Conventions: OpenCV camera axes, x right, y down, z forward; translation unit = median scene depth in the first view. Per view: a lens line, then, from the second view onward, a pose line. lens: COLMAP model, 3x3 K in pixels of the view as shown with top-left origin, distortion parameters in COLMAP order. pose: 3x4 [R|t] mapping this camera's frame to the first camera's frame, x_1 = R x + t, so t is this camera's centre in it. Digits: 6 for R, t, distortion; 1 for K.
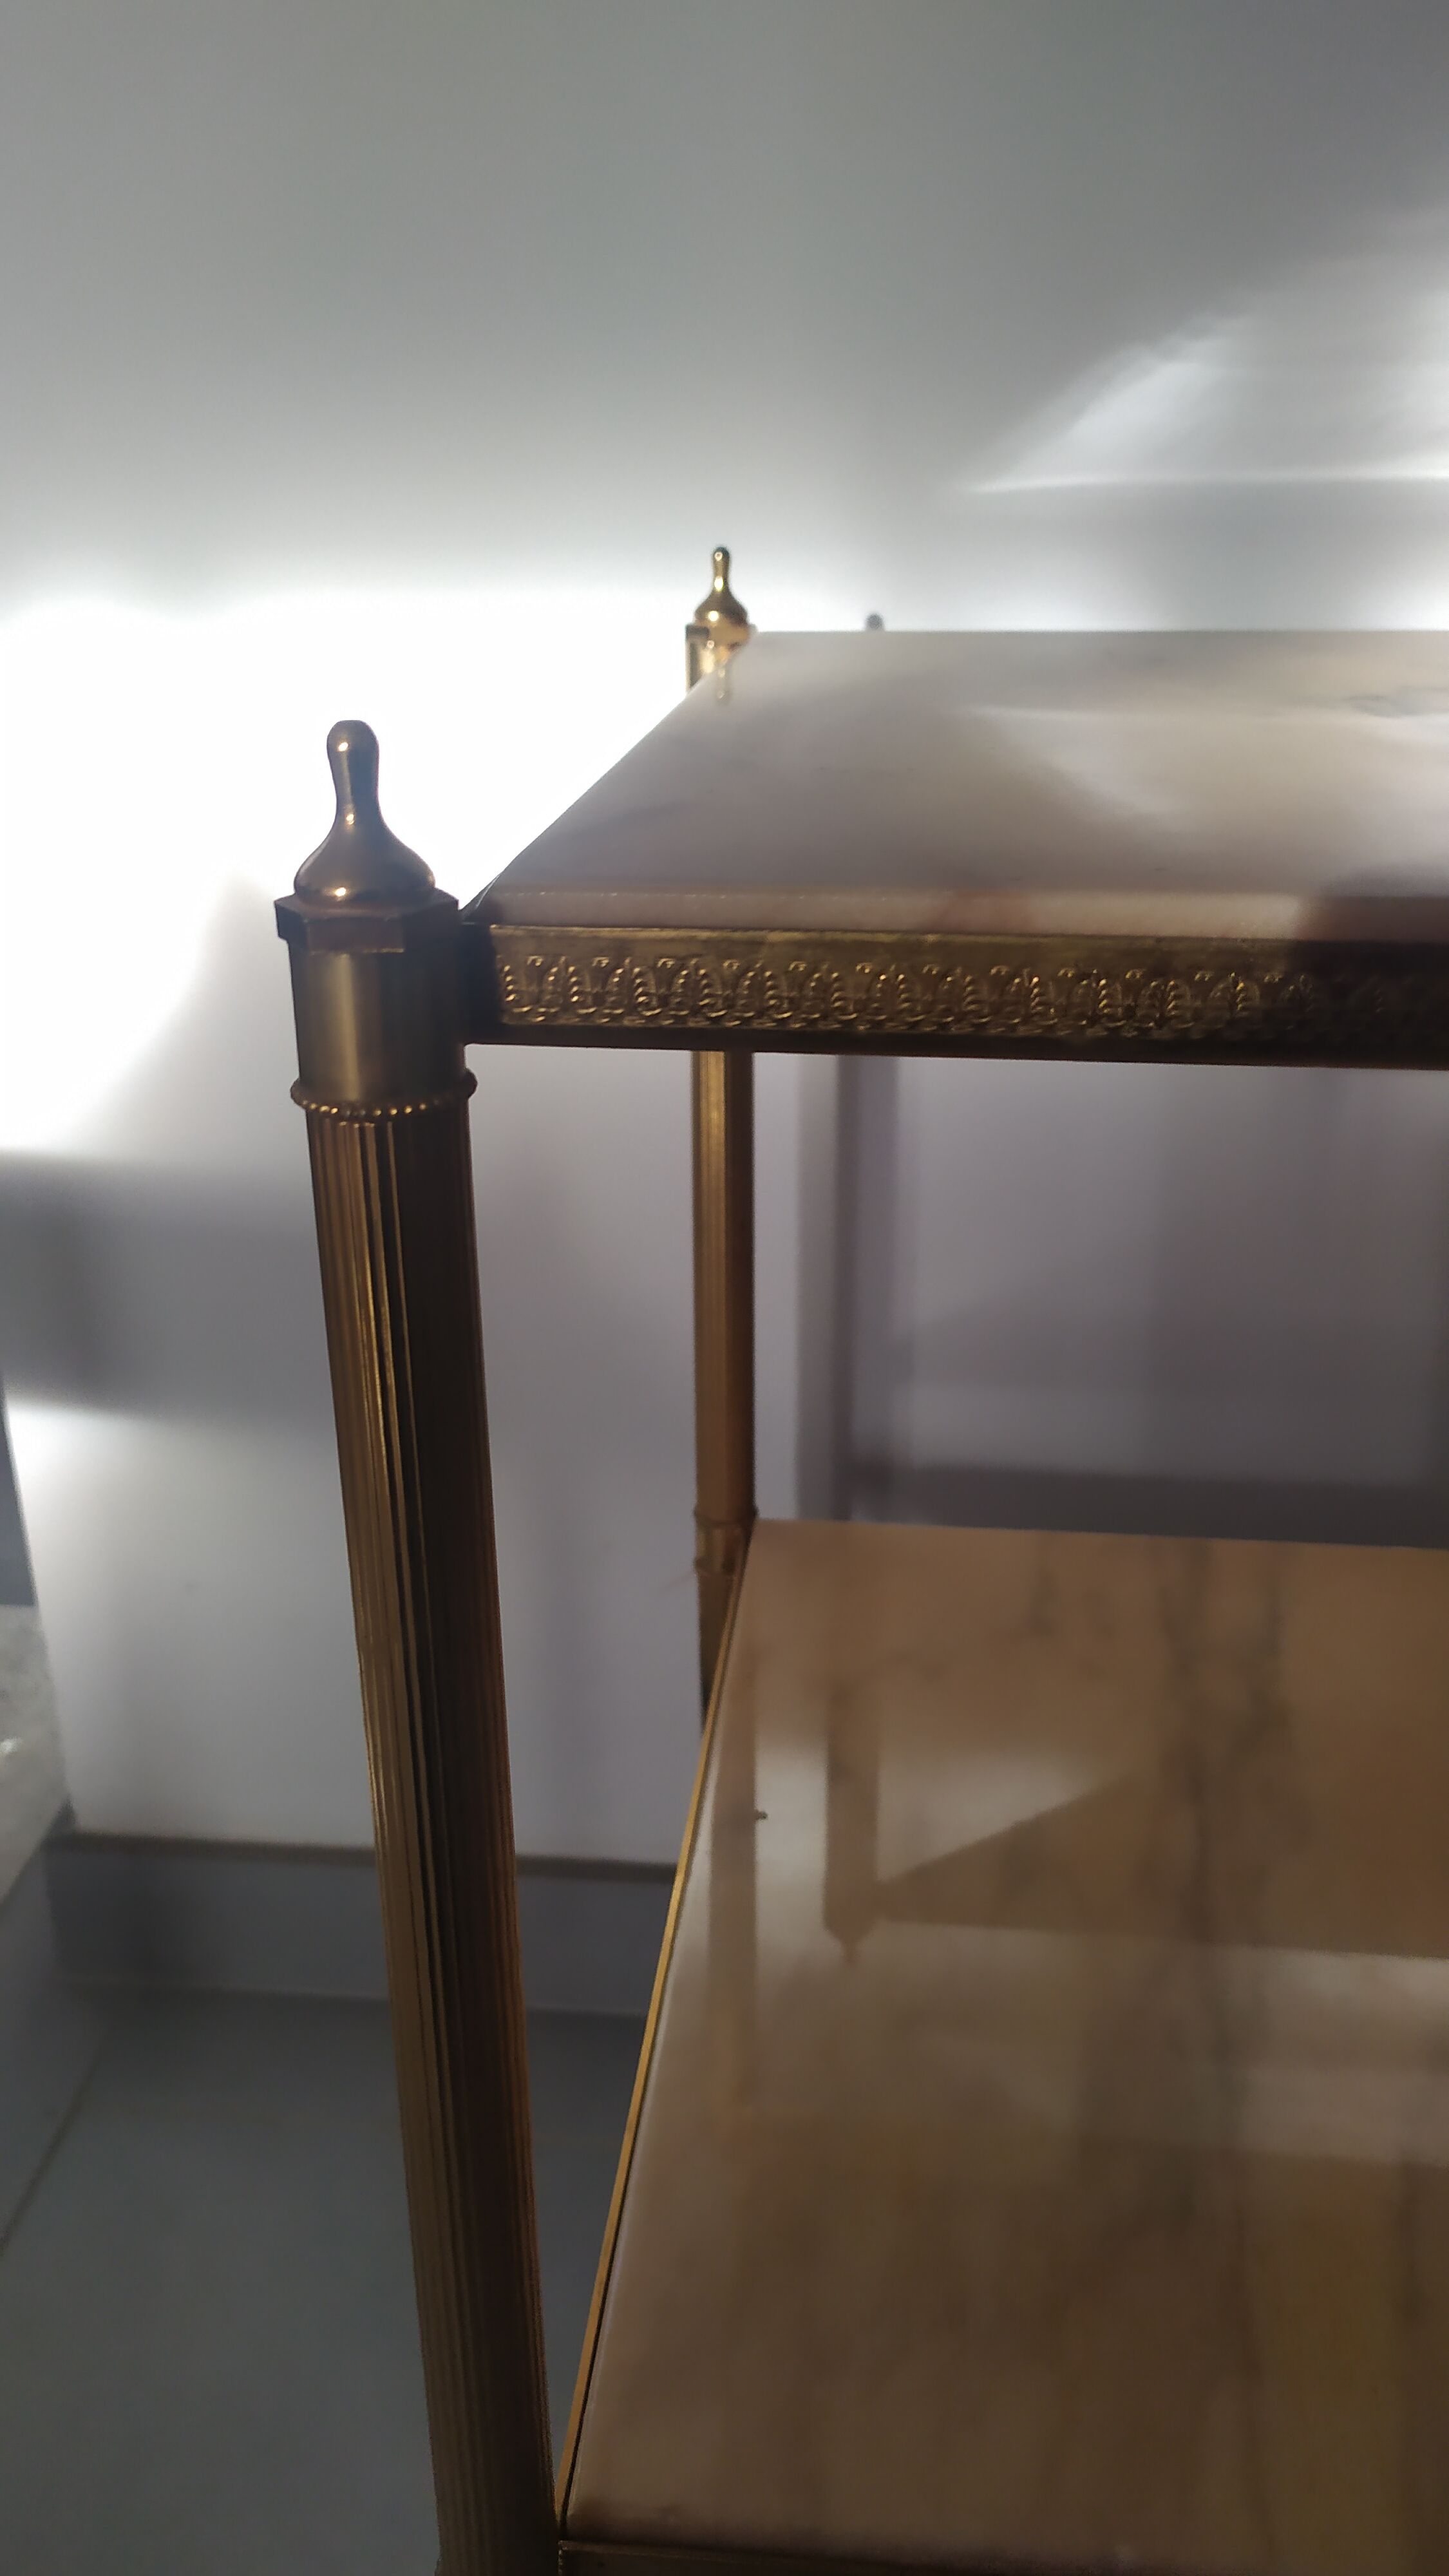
lens RADIAL K [[1997.7, 0, 704.2], [0, 1997.7, 1306.7], [0, 0, 1]] dist [0.032974, -0.001530]
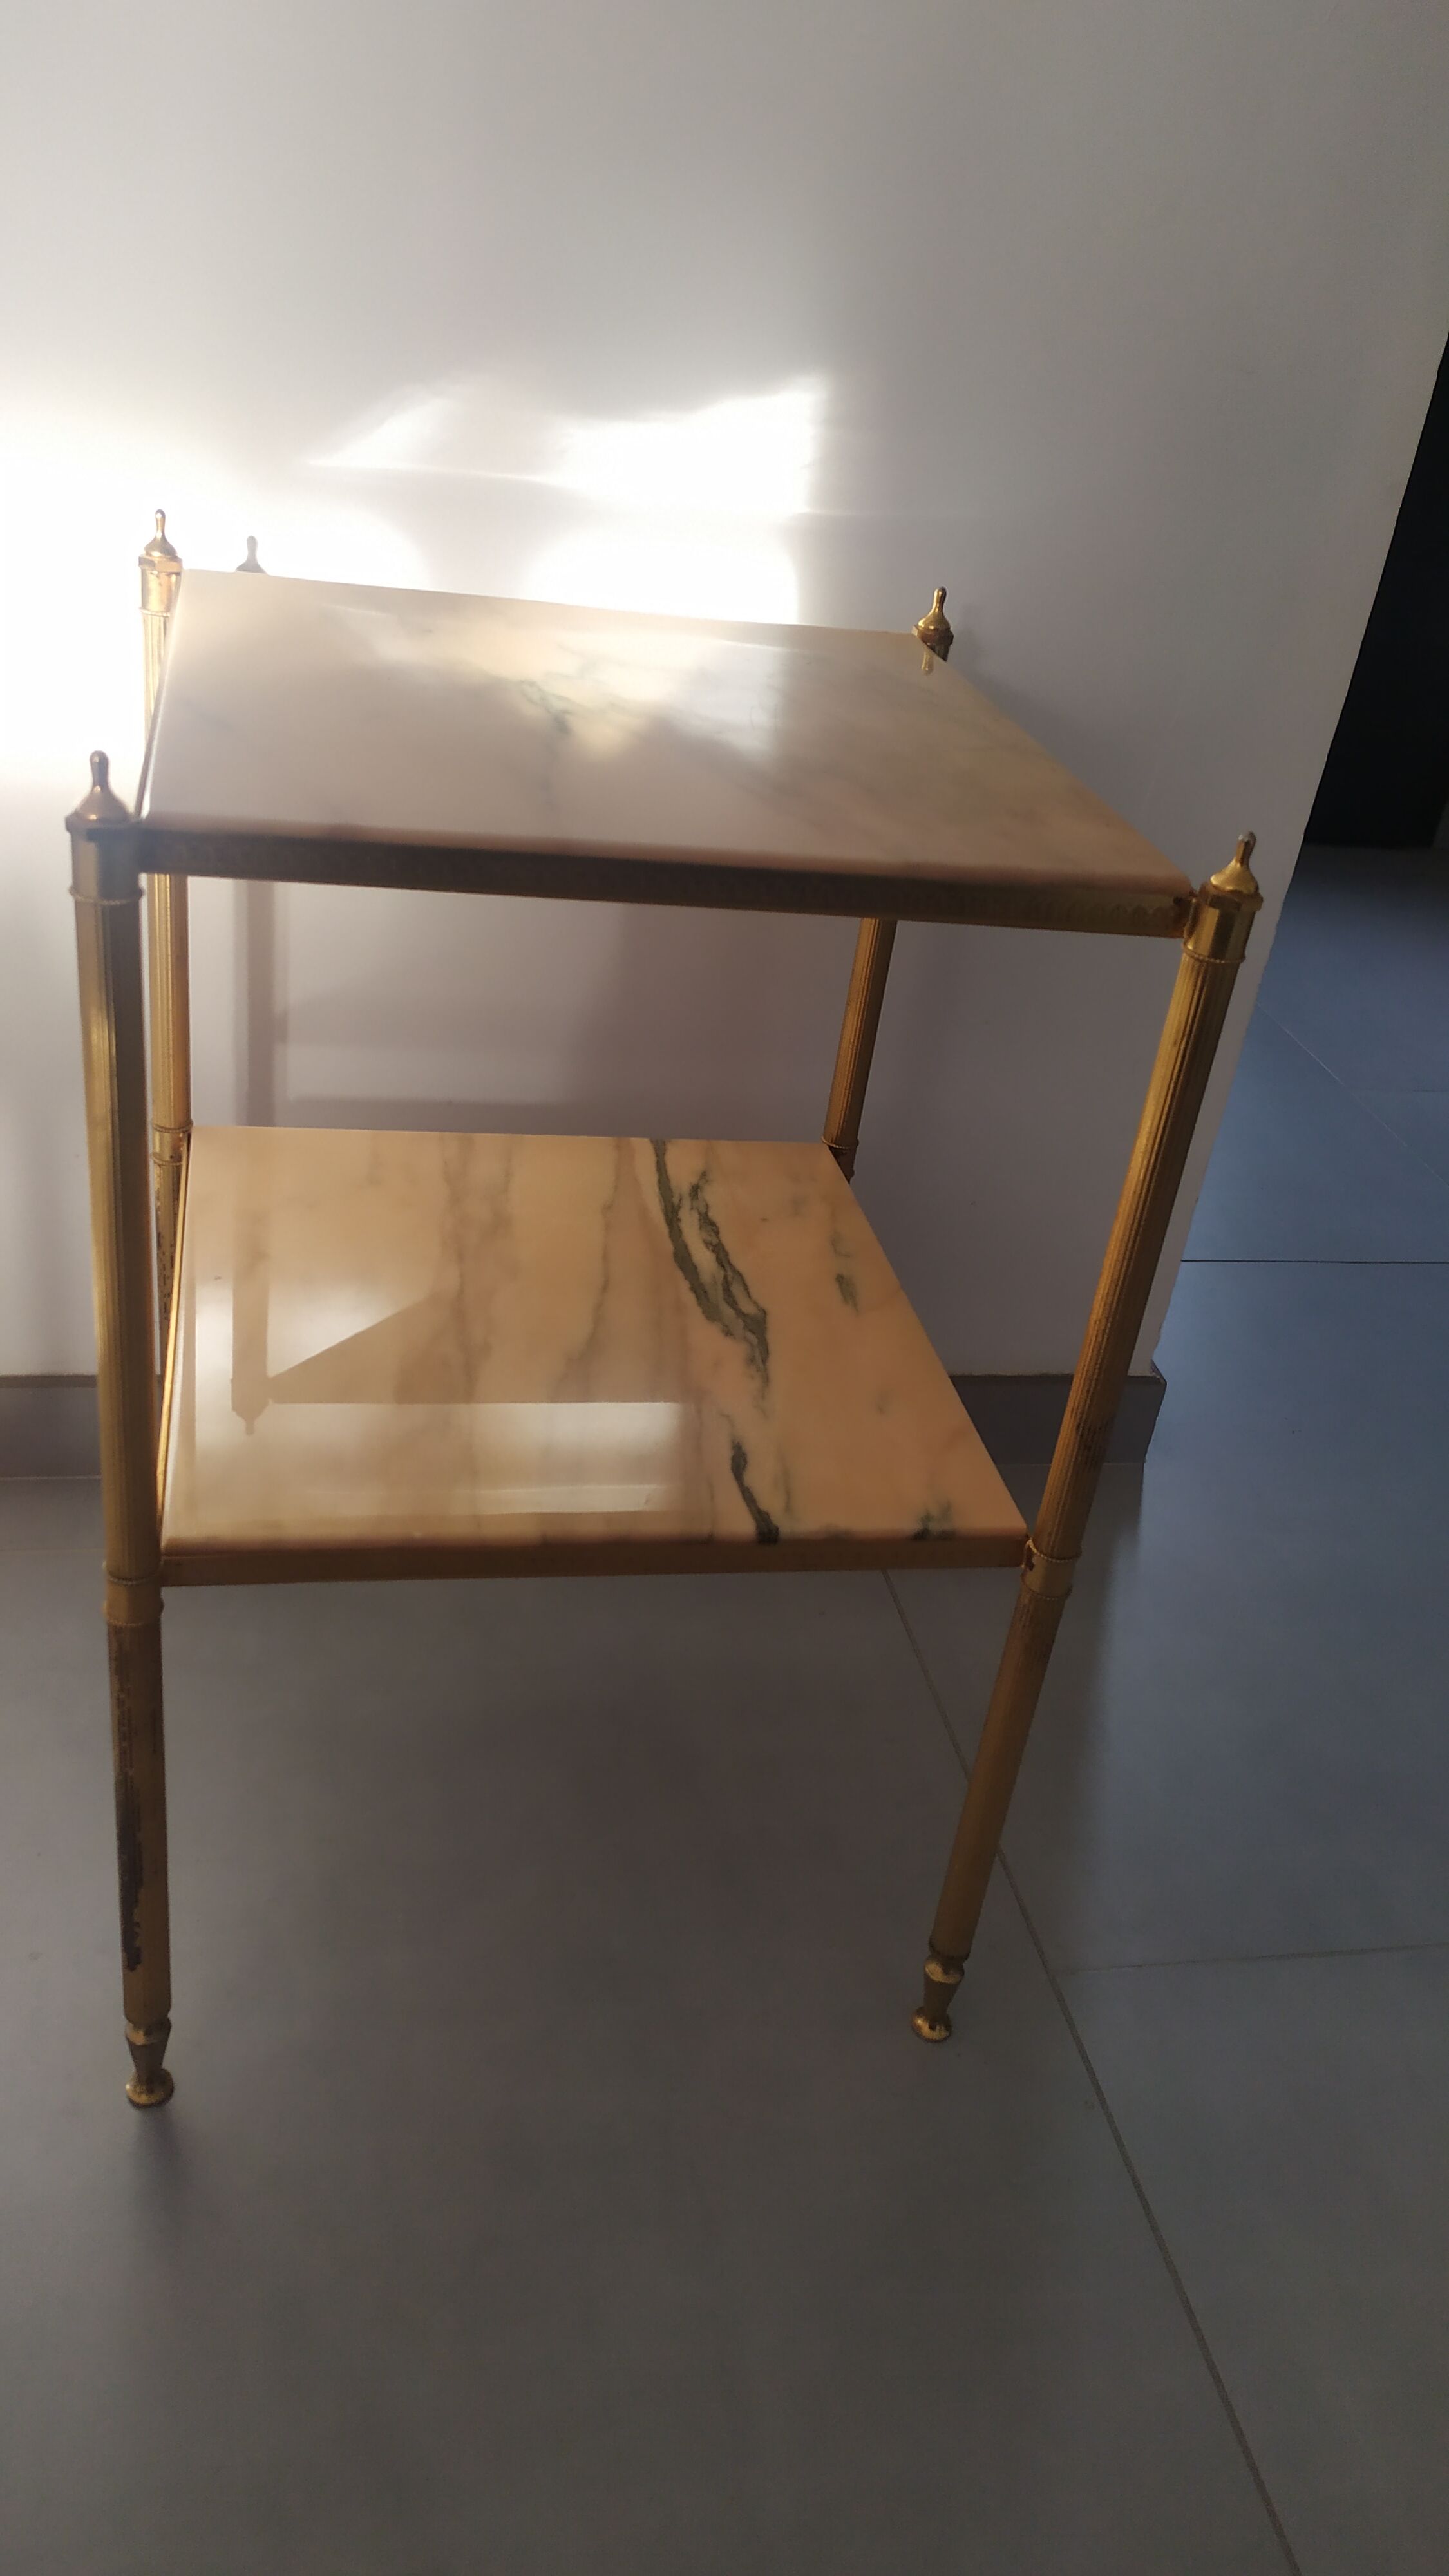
lens RADIAL K [[1997.7, 0, 736.4], [0, 1997.7, 1288.6], [0, 0, 1]] dist [0.032974, -0.001530]
pose [[0.941168, -0.040295, 0.335529, -0.122119], [-0.006671, 0.990457, 0.137662, 0.014574], [-0.337874, -0.131801, 0.931917, -0.735990]]
